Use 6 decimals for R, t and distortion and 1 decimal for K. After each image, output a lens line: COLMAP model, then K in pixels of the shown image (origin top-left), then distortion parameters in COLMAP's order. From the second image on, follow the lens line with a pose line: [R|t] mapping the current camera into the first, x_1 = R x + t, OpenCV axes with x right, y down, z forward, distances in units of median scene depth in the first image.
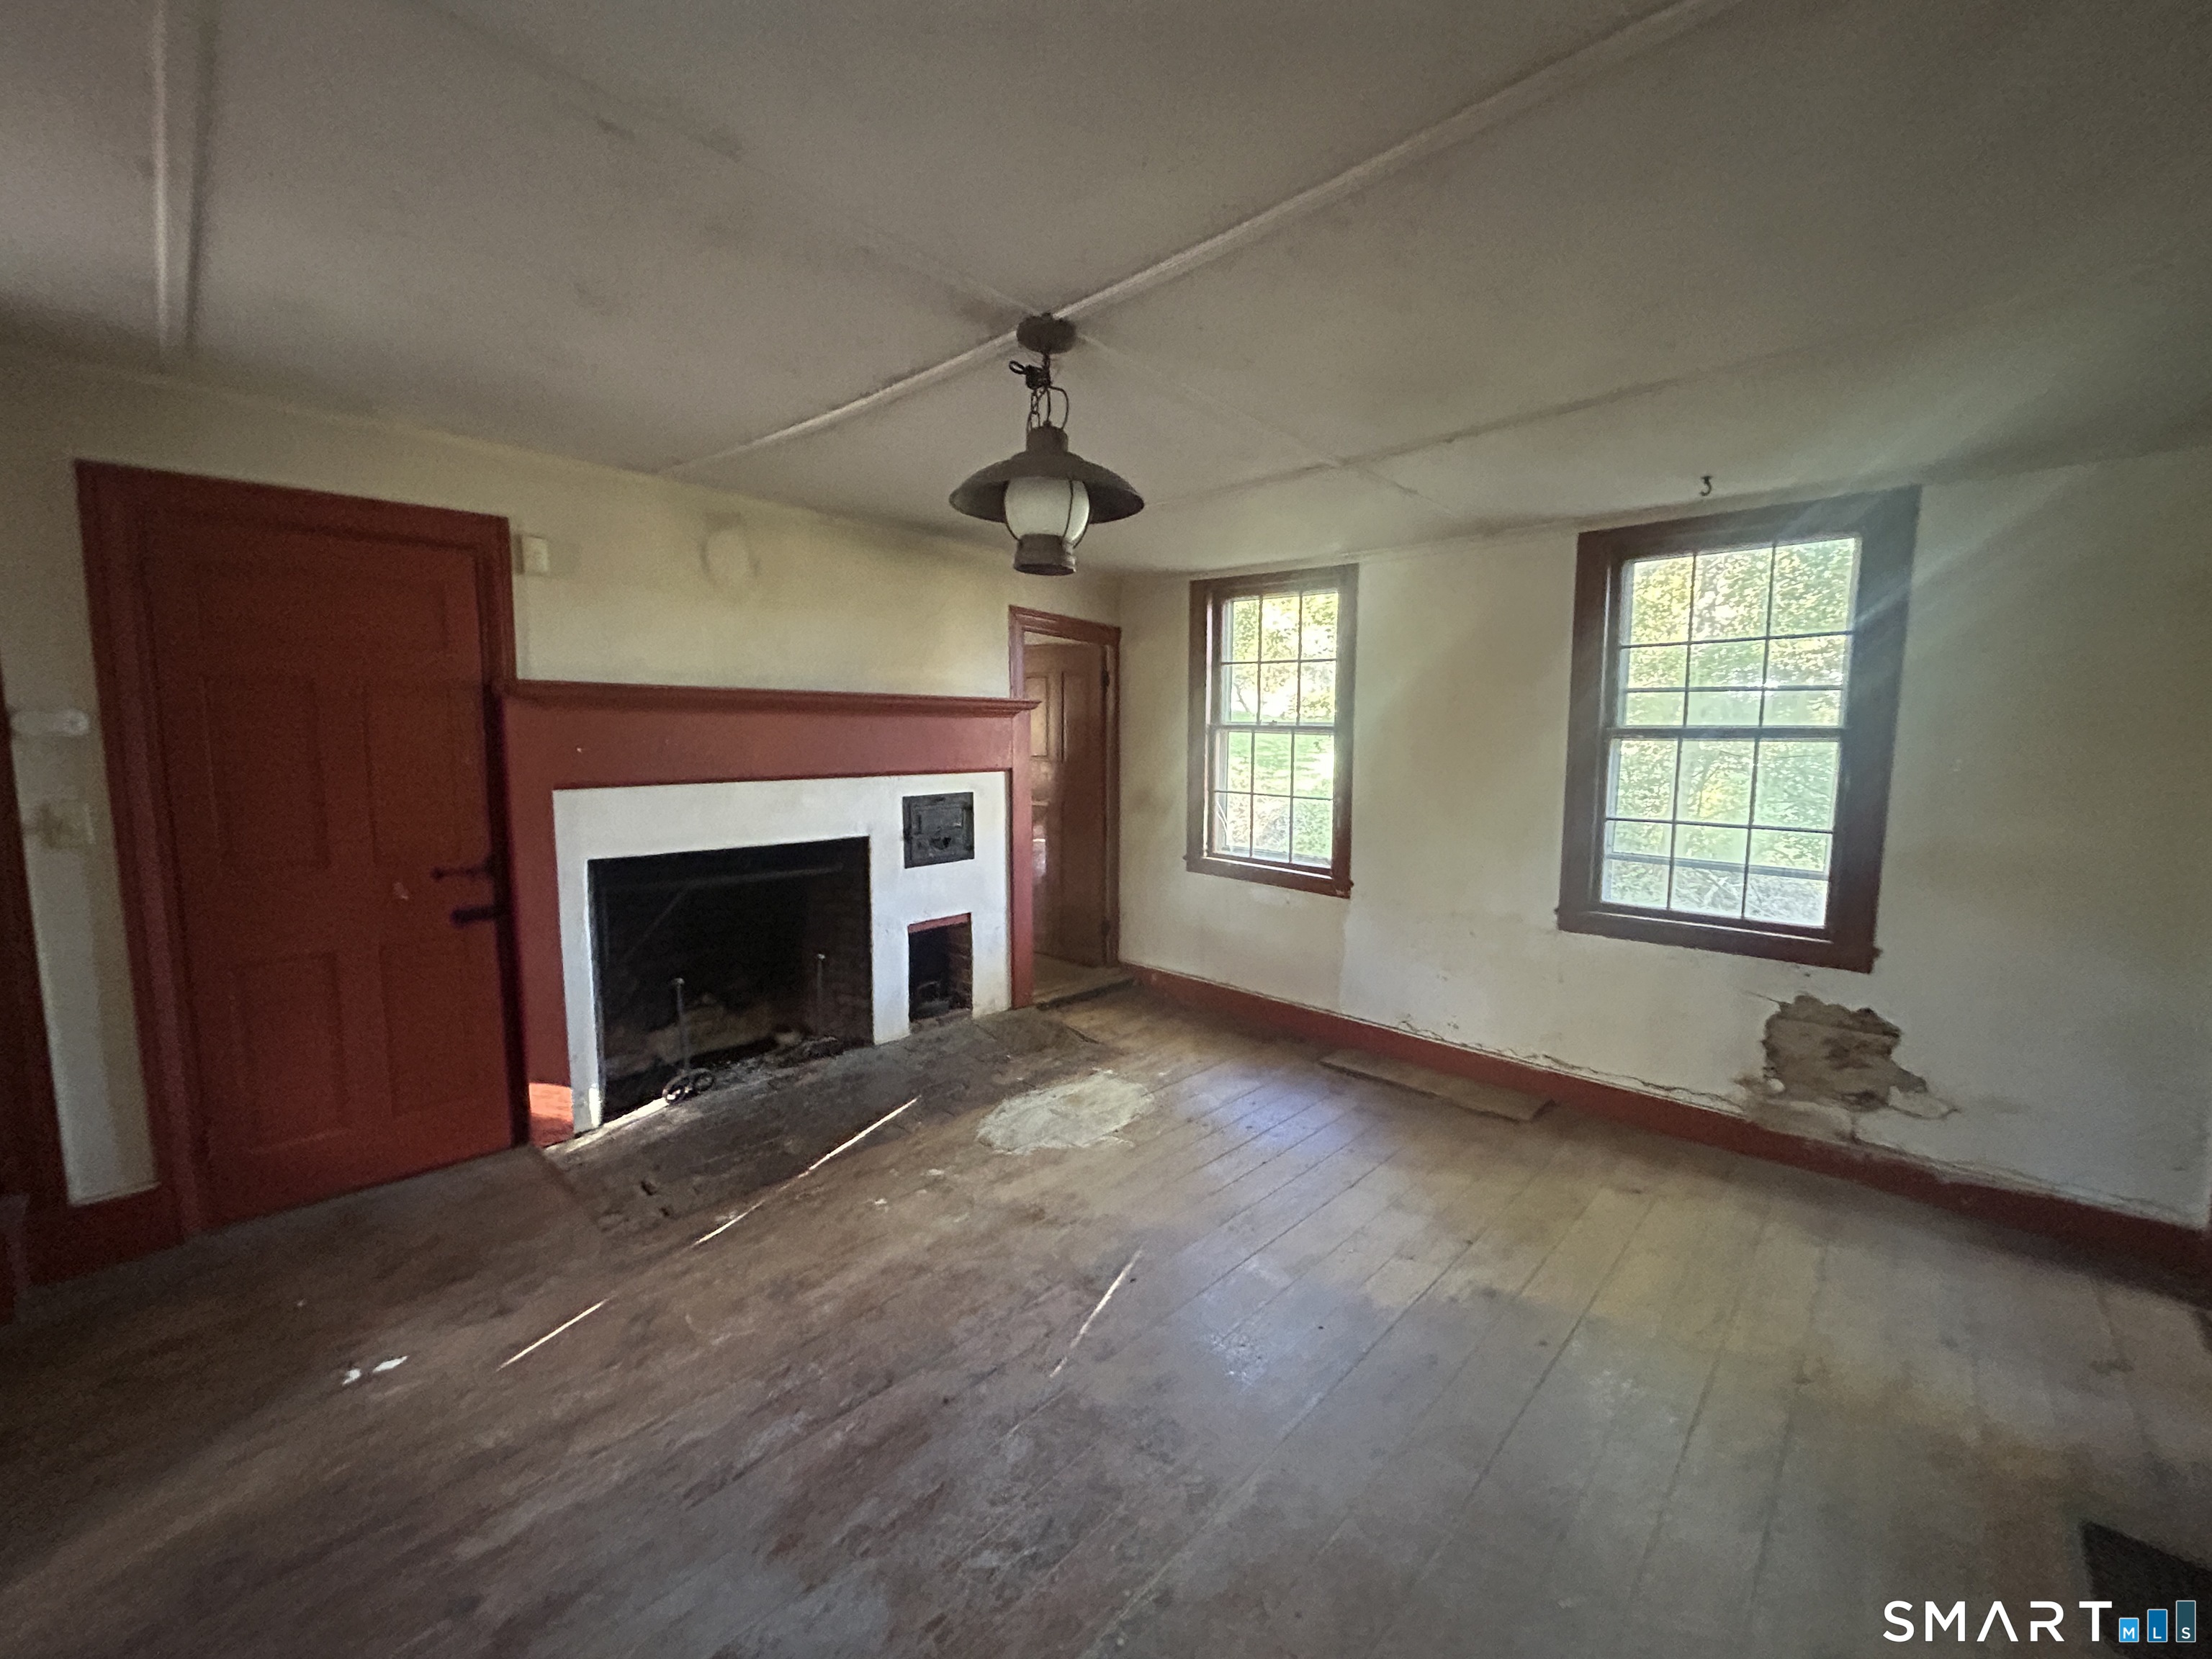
lens RADIAL K [[884.3, 0, 1105.1], [0, 884.3, 829.2], [0, 0, 1]] dist [-0.004625, 0.001419]
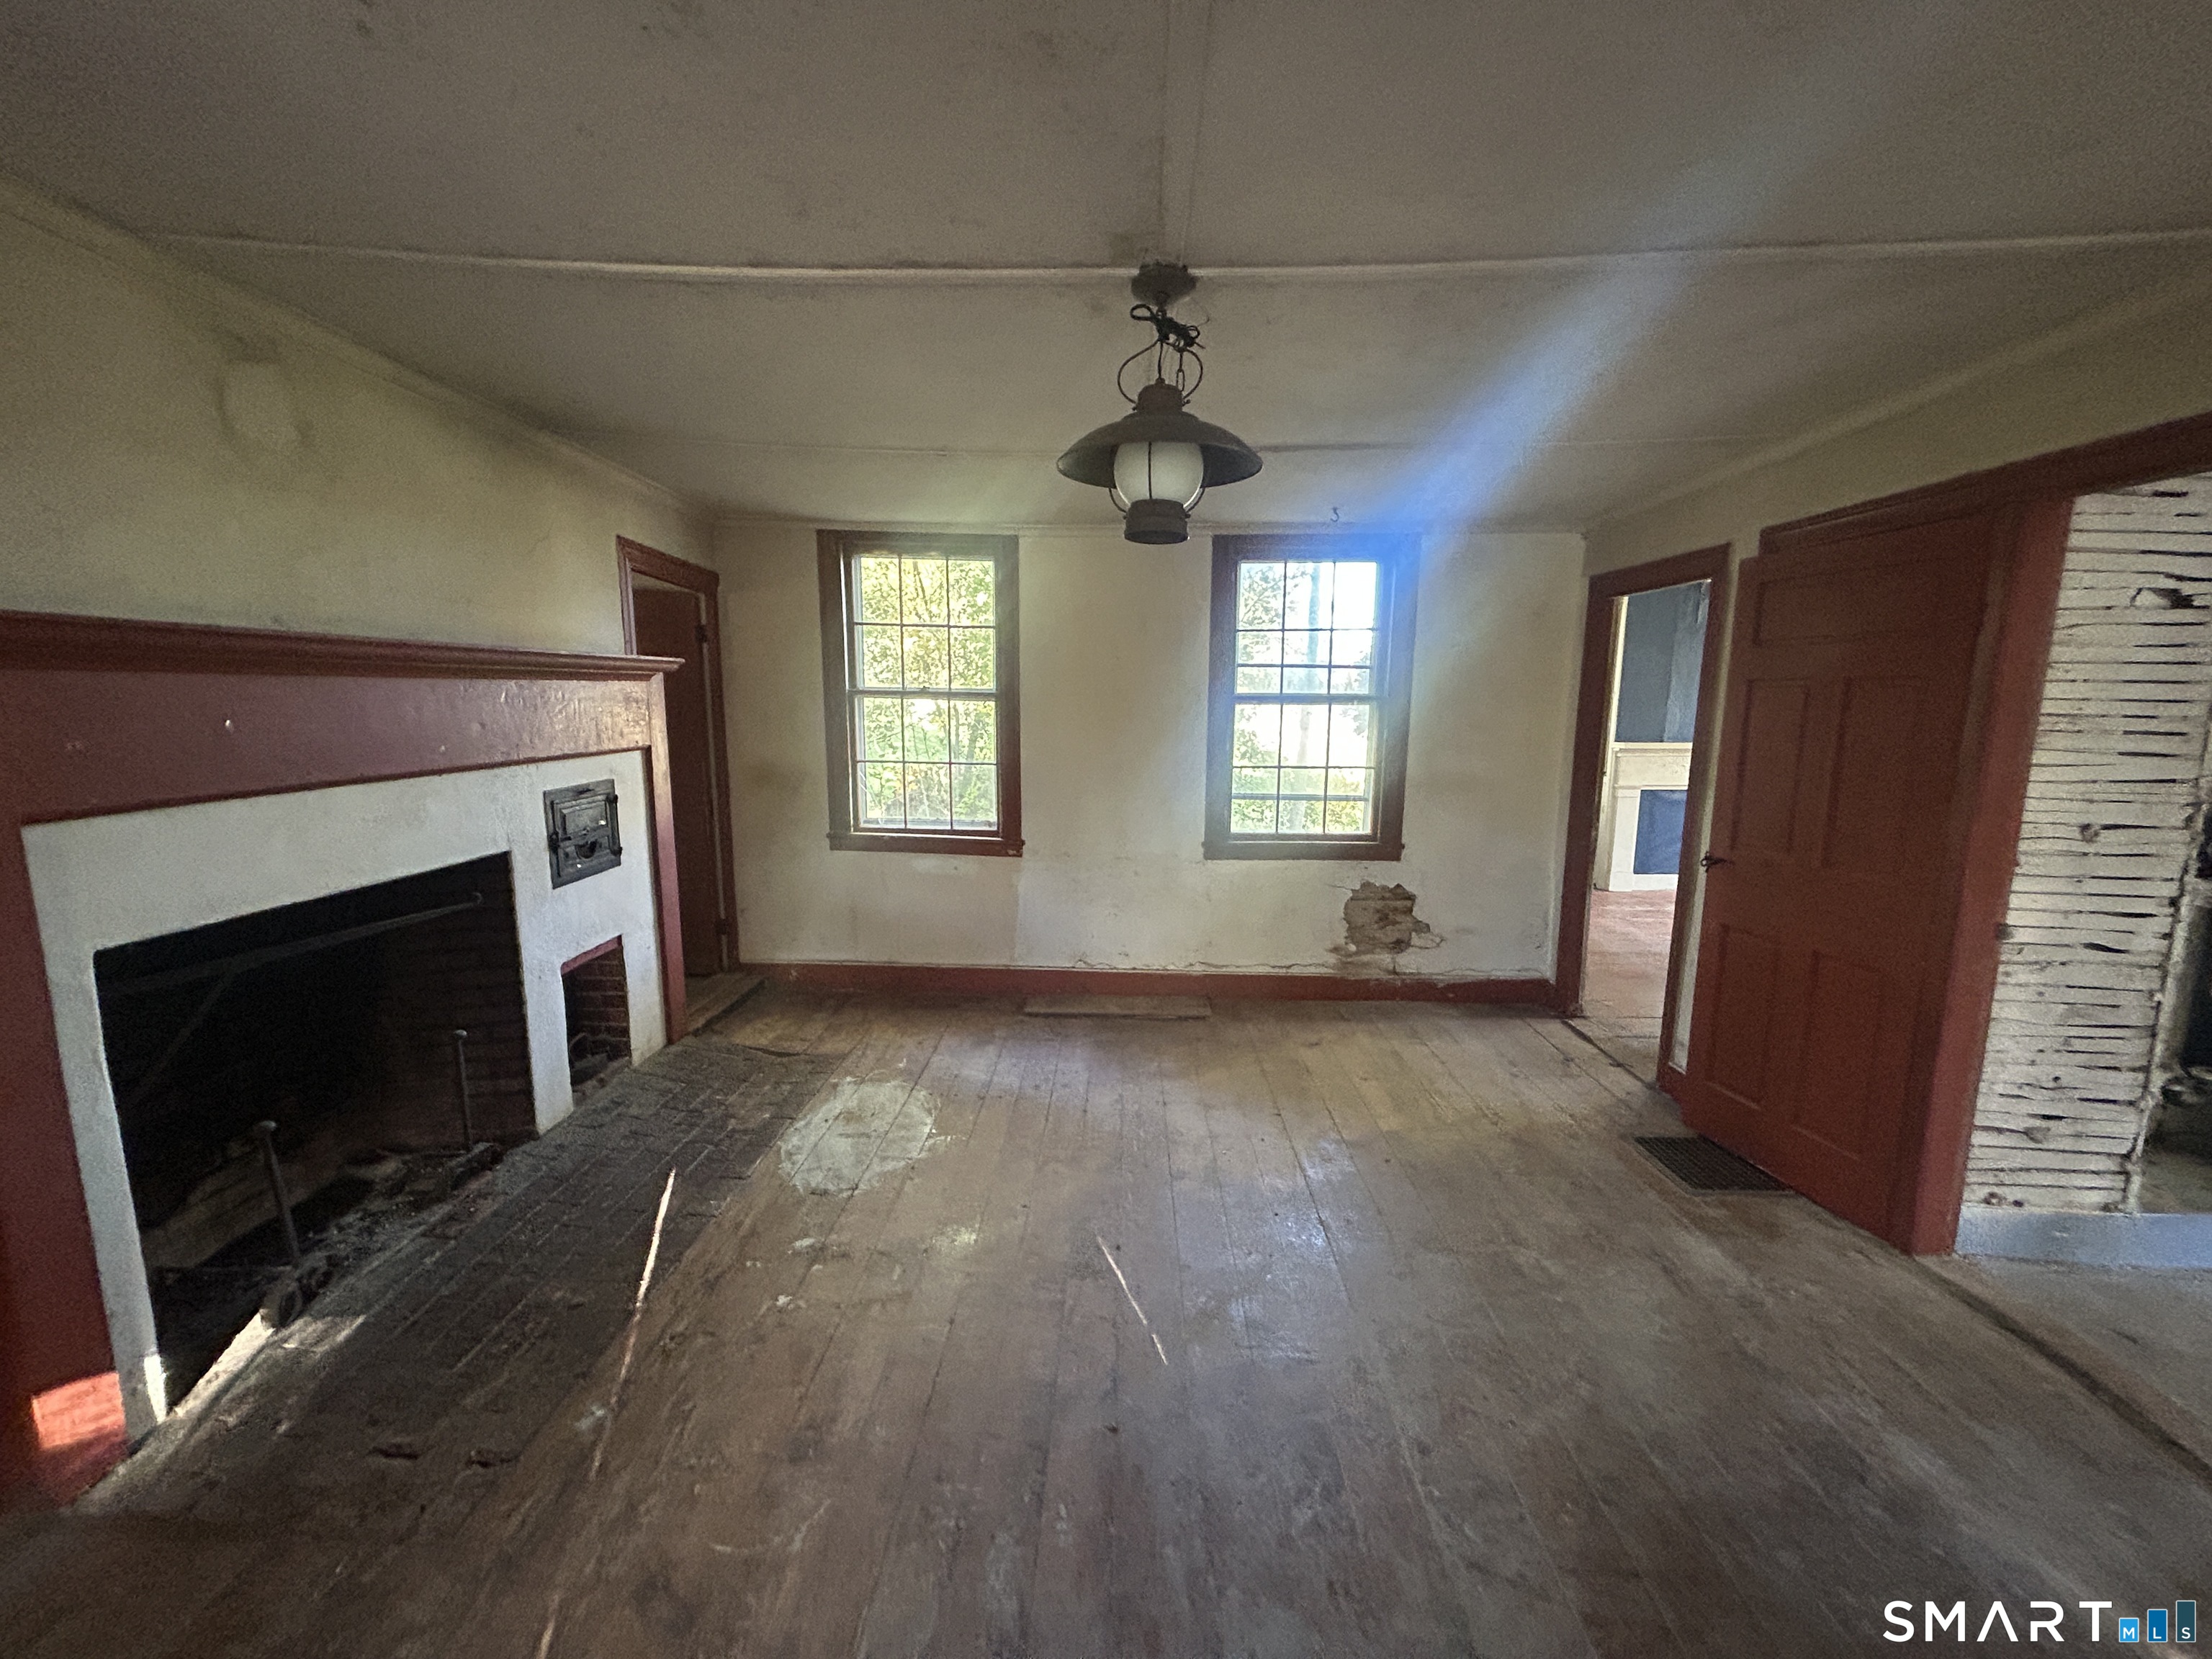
lens RADIAL K [[884.3, 0, 1097.8], [0, 884.3, 828.2], [0, 0, 1]] dist [-0.004625, 0.001419]
pose [[0.749719, -0.101026, 0.653999, -0.384951], [0.070323, 0.994845, 0.073062, -0.029156], [-0.658009, -0.008785, 0.752959, 0.163070]]
